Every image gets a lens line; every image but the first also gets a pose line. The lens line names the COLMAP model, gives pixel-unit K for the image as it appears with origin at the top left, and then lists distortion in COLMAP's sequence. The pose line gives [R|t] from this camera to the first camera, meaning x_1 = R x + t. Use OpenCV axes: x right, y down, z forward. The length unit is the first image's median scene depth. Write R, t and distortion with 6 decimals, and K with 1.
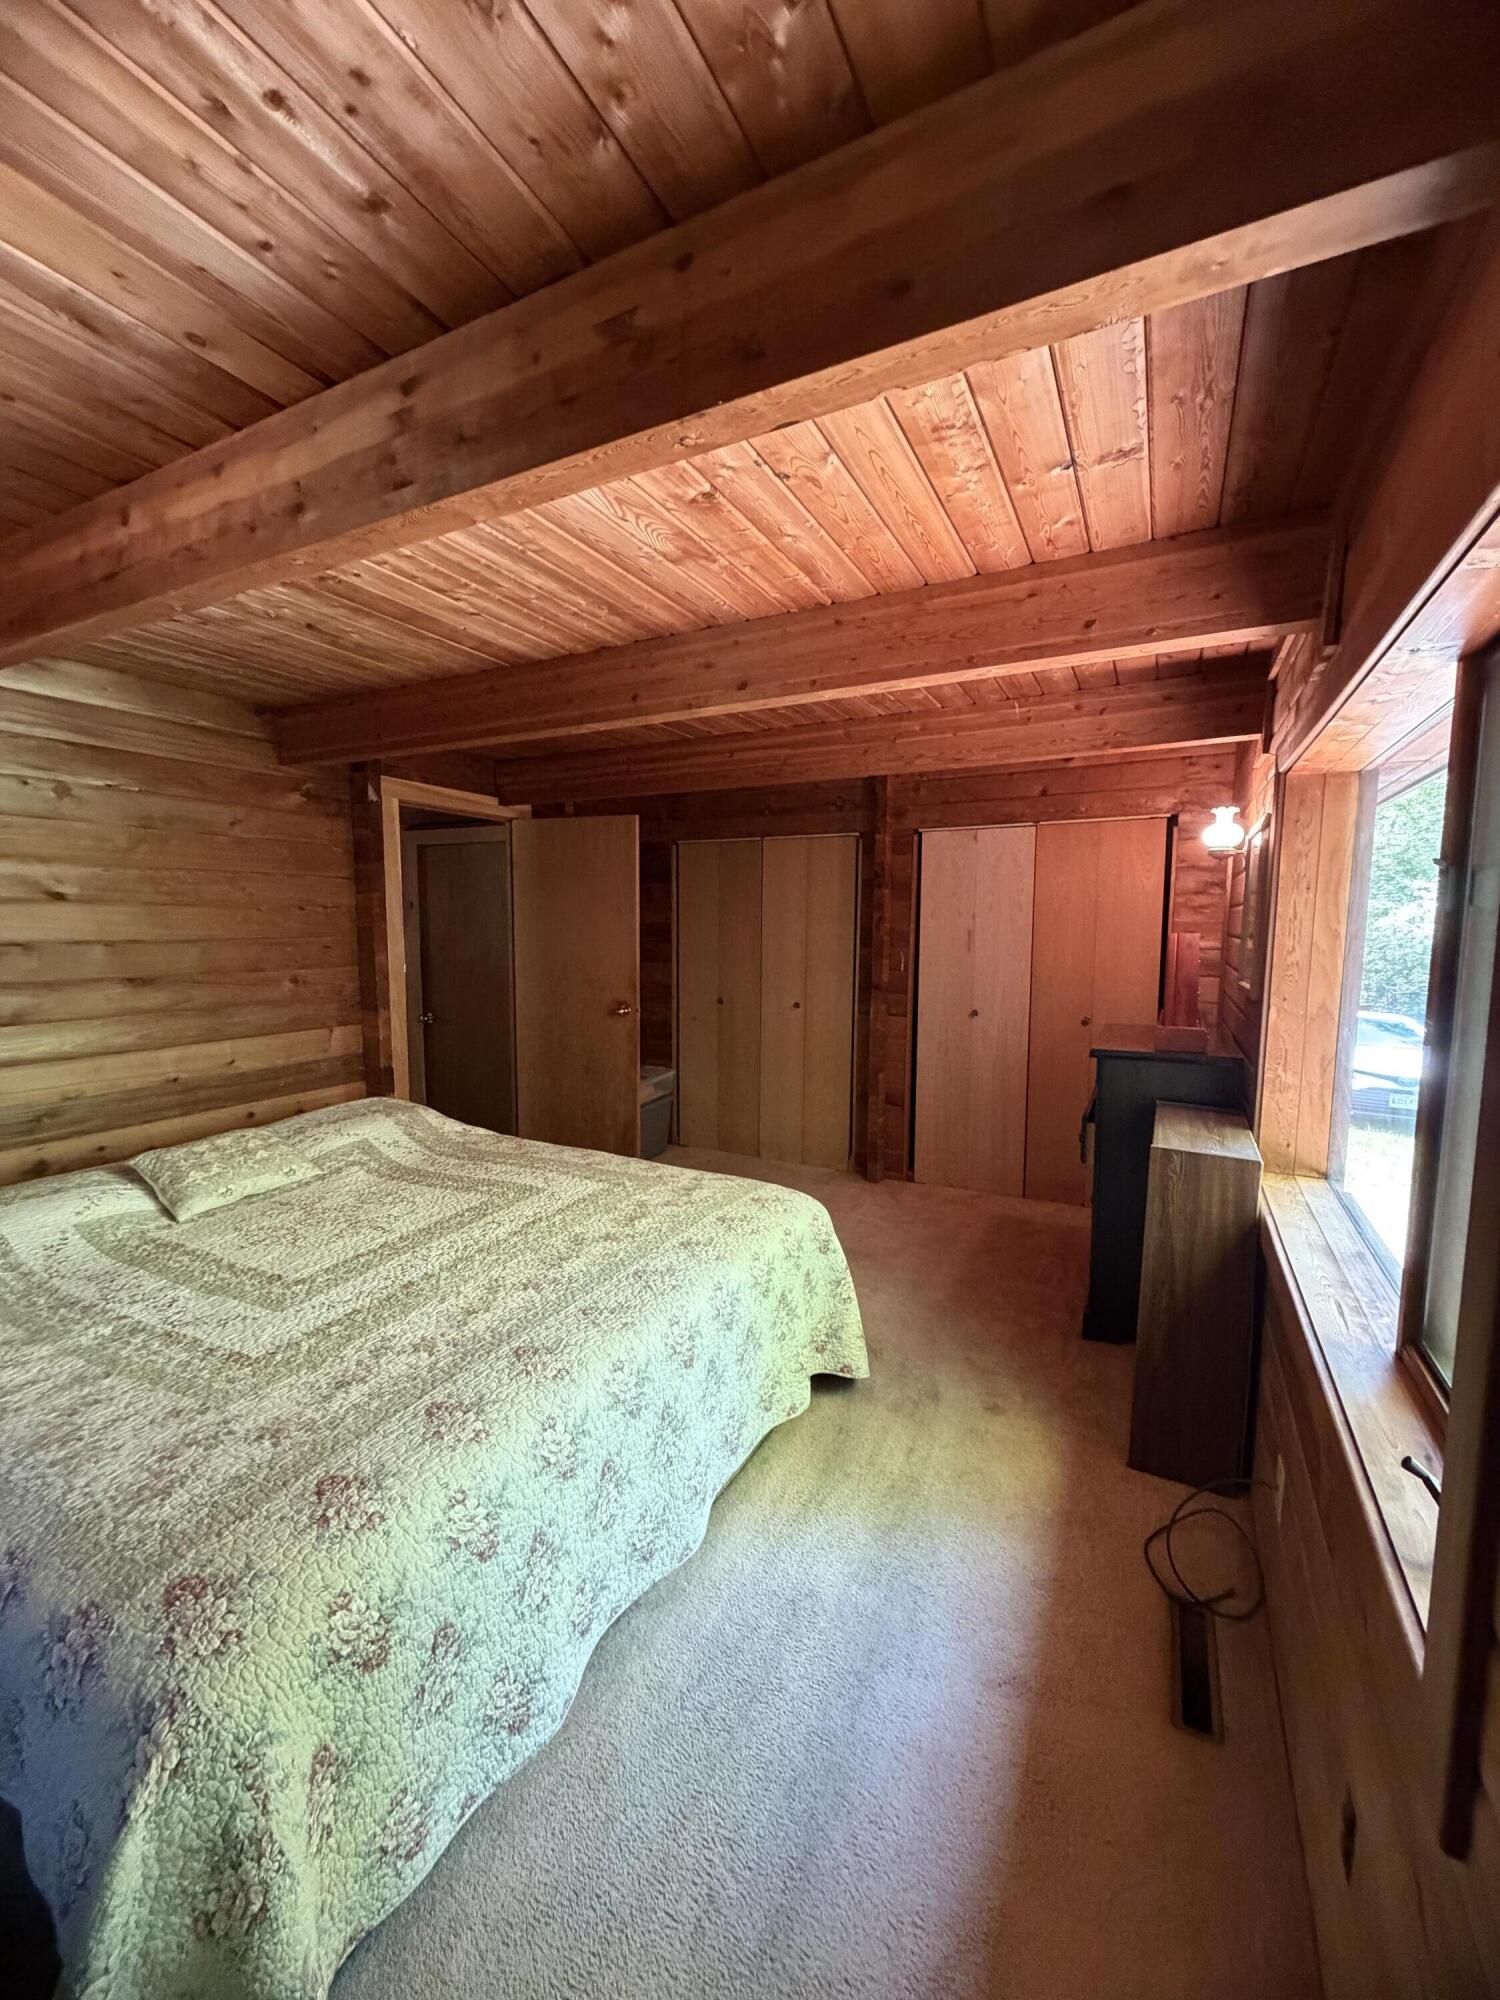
lens RADIAL K [[794.9, 0, 747.0], [0, 794.9, 1000.1], [0, 0, 1]] dist [0.004237, 0.000214]
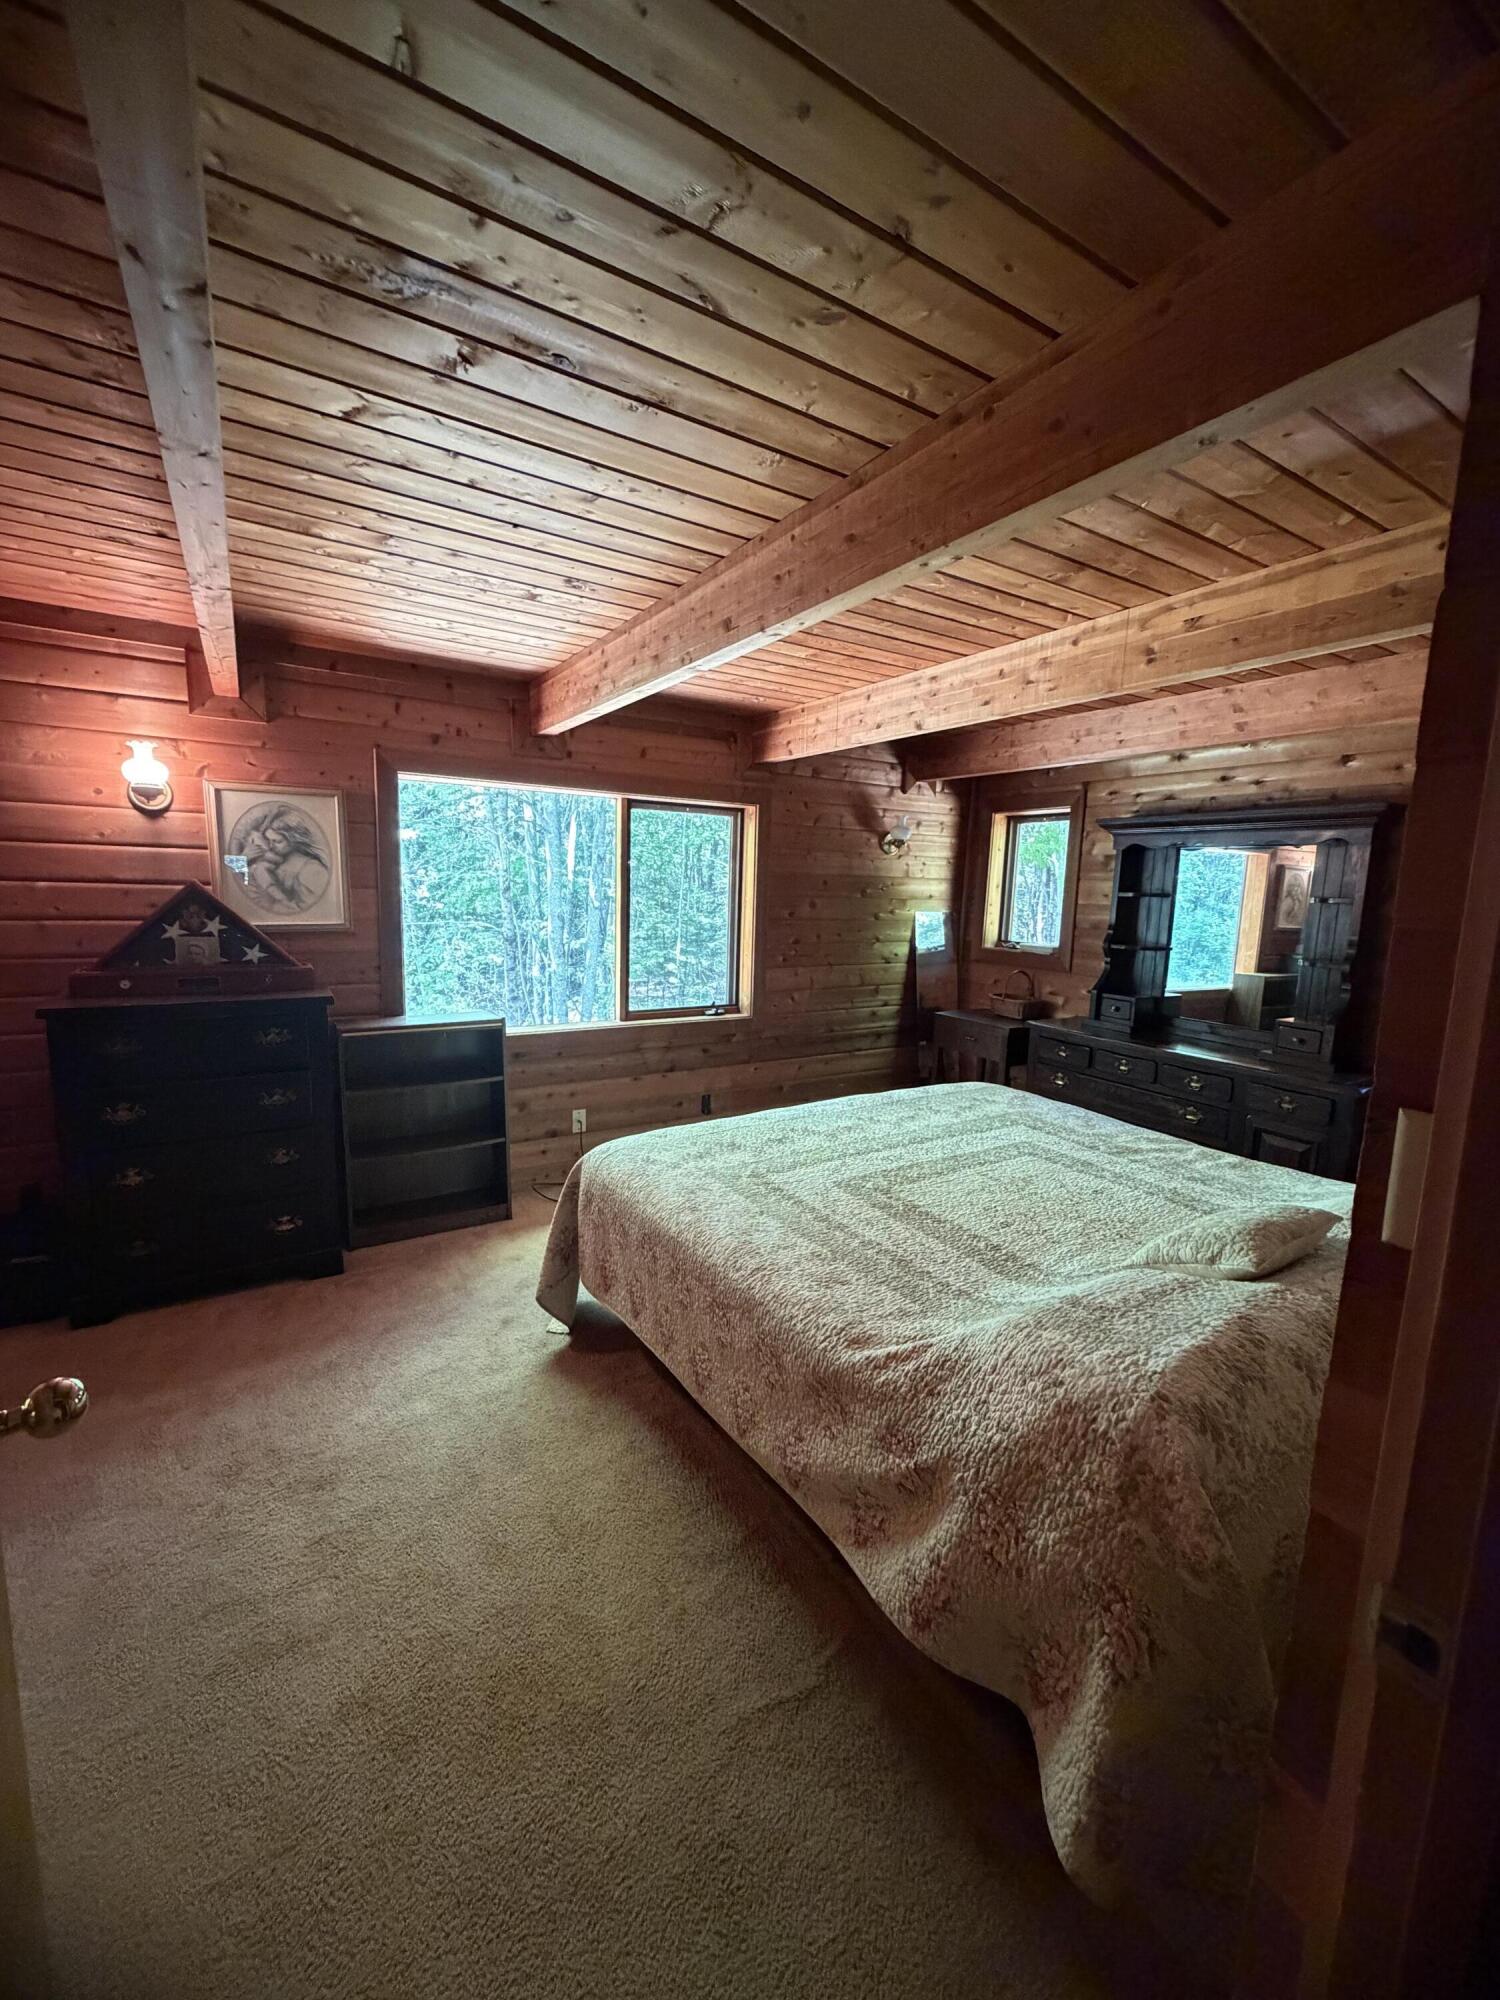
lens RADIAL K [[794.9, 0, 750.0], [0, 794.9, 998.3], [0, 0, 1]] dist [0.004237, 0.000214]
pose [[-0.860541, -0.101521, 0.499161, -0.692663], [0.020465, 0.972256, 0.233023, -0.211650], [-0.508969, 0.210741, -0.834589, 2.016968]]
